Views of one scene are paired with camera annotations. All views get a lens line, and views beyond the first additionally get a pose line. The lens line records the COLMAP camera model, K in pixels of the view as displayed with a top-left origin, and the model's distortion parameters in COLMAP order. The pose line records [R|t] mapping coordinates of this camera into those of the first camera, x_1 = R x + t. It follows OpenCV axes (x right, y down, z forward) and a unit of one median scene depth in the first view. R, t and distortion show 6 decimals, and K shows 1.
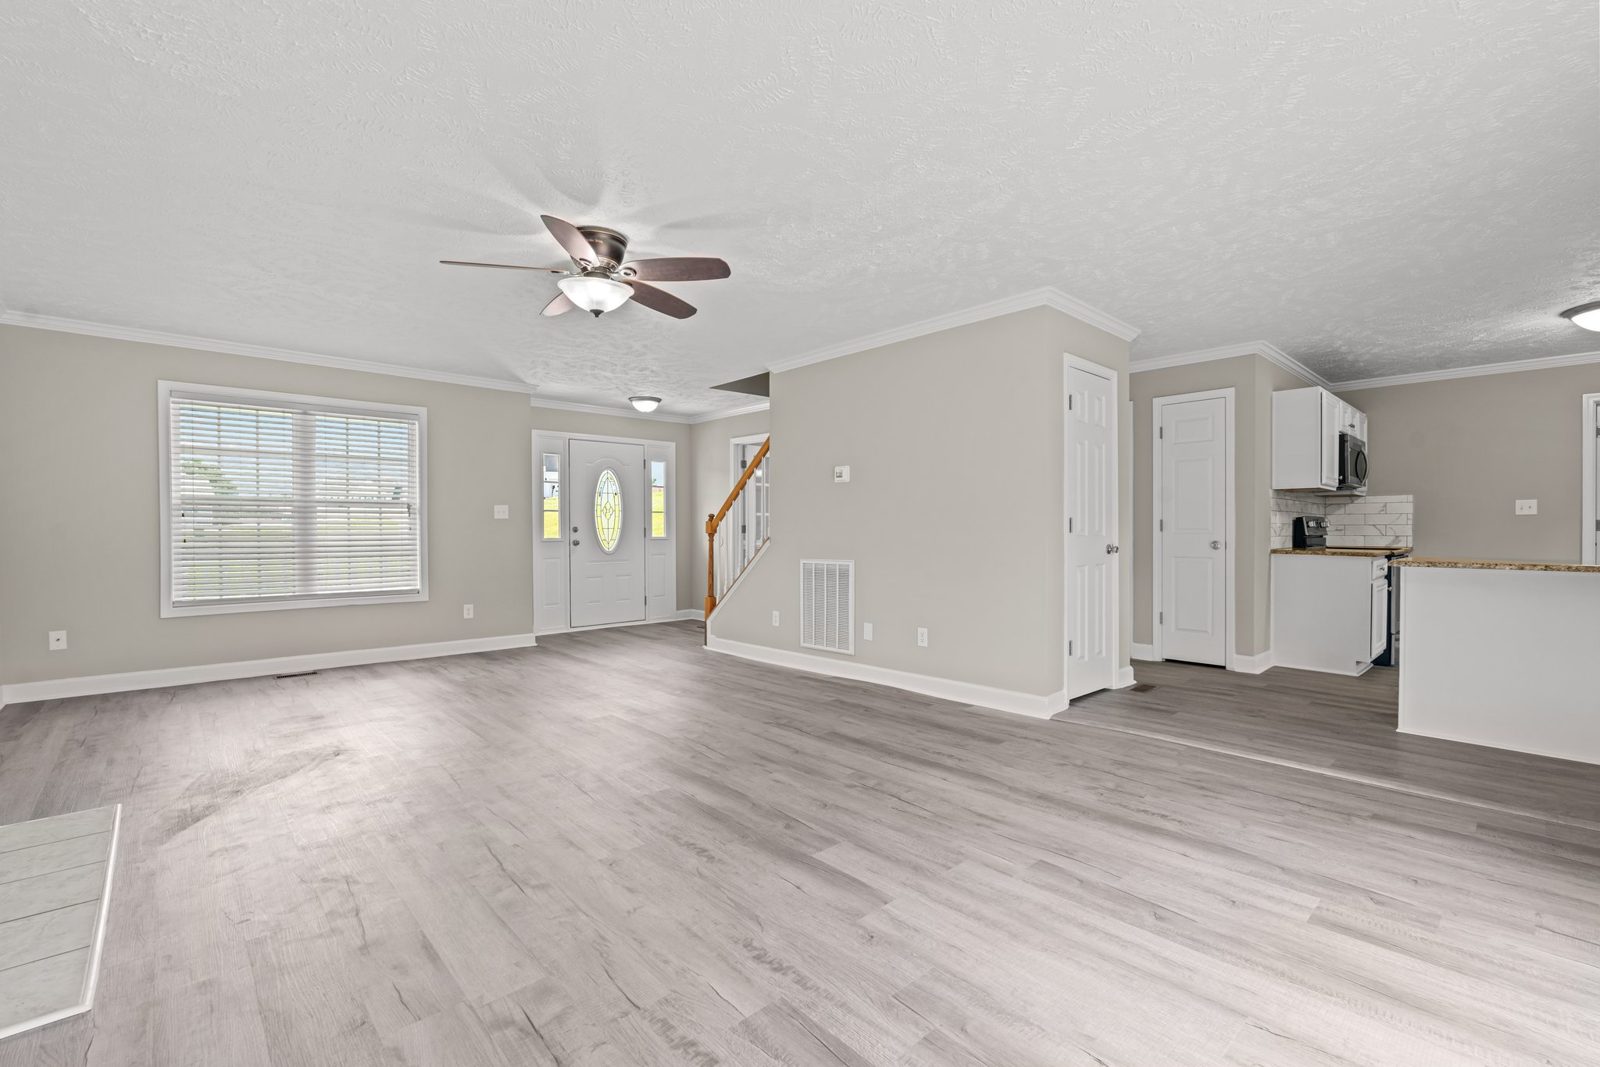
lens RADIAL K [[703.0, 0, 800.0], [0, 703.0, 533.5], [0, 0, 1]] dist [-0.001277, -0.000015]
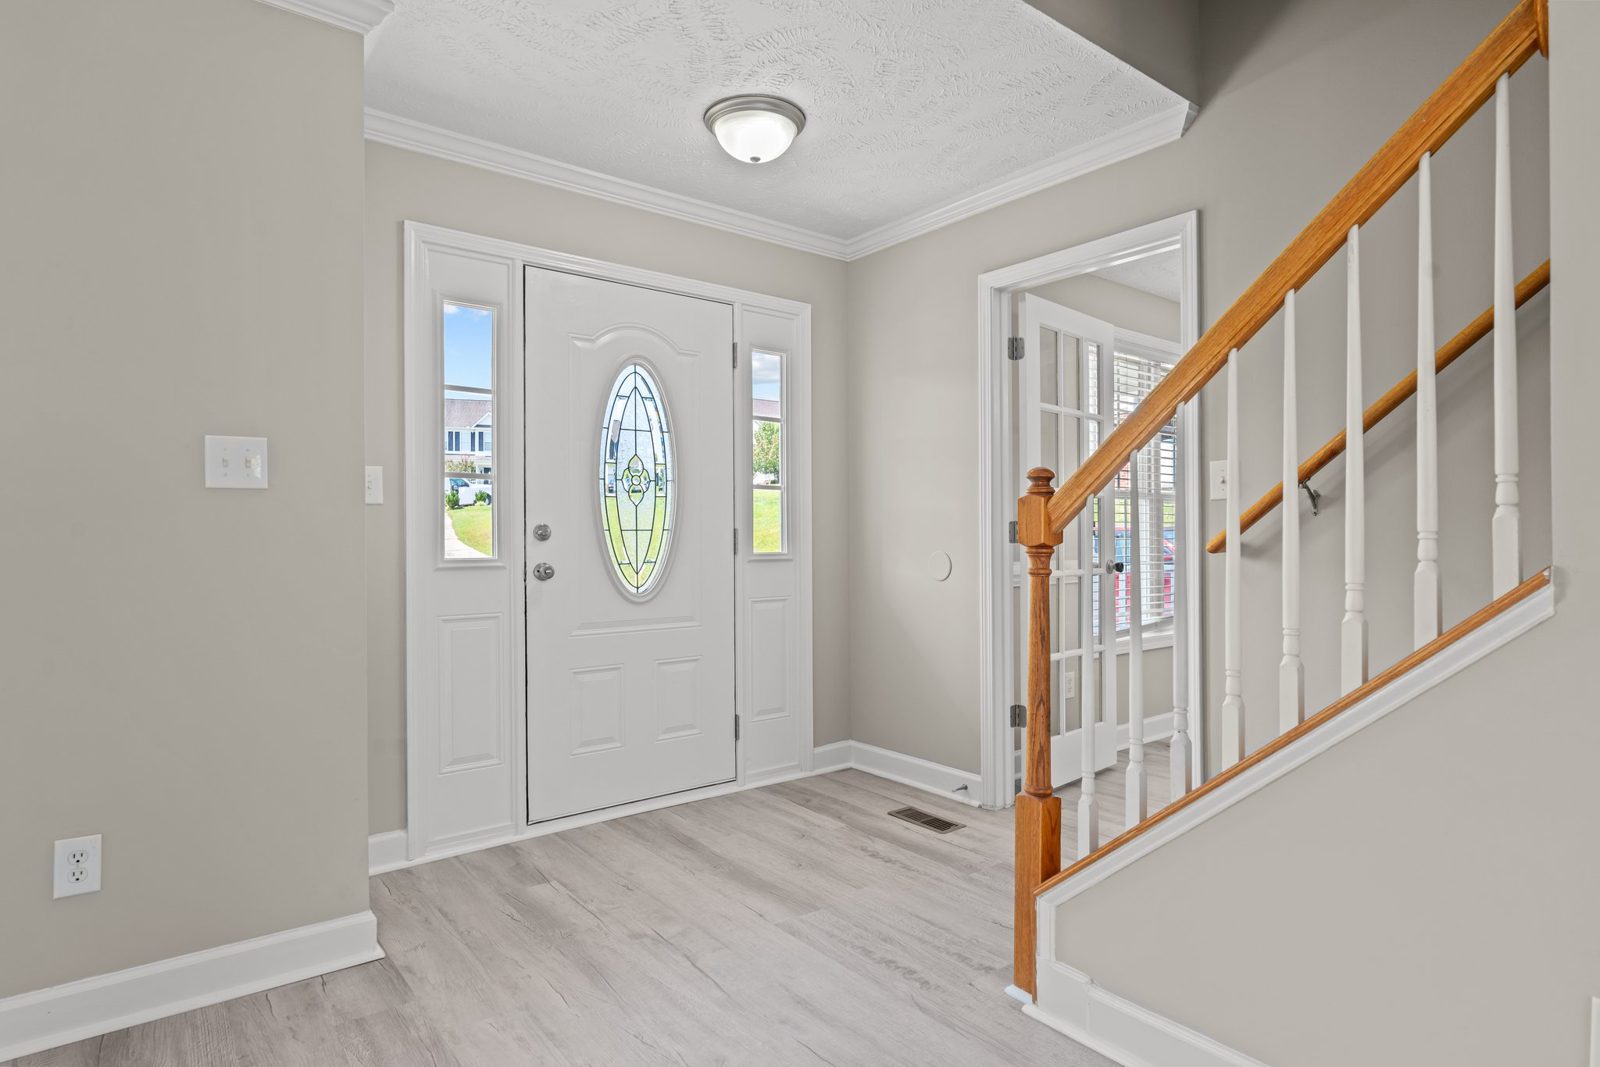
lens RADIAL K [[881.5, 0, 800.0], [0, 881.5, 533.5], [0, 0, 1]] dist [0.005456, -0.000390]
pose [[0.997066, -0.000966, -0.076534, -0.163404], [0.000161, 0.999945, -0.010533, -0.000789], [0.076540, 0.010489, 0.997011, 0.586278]]
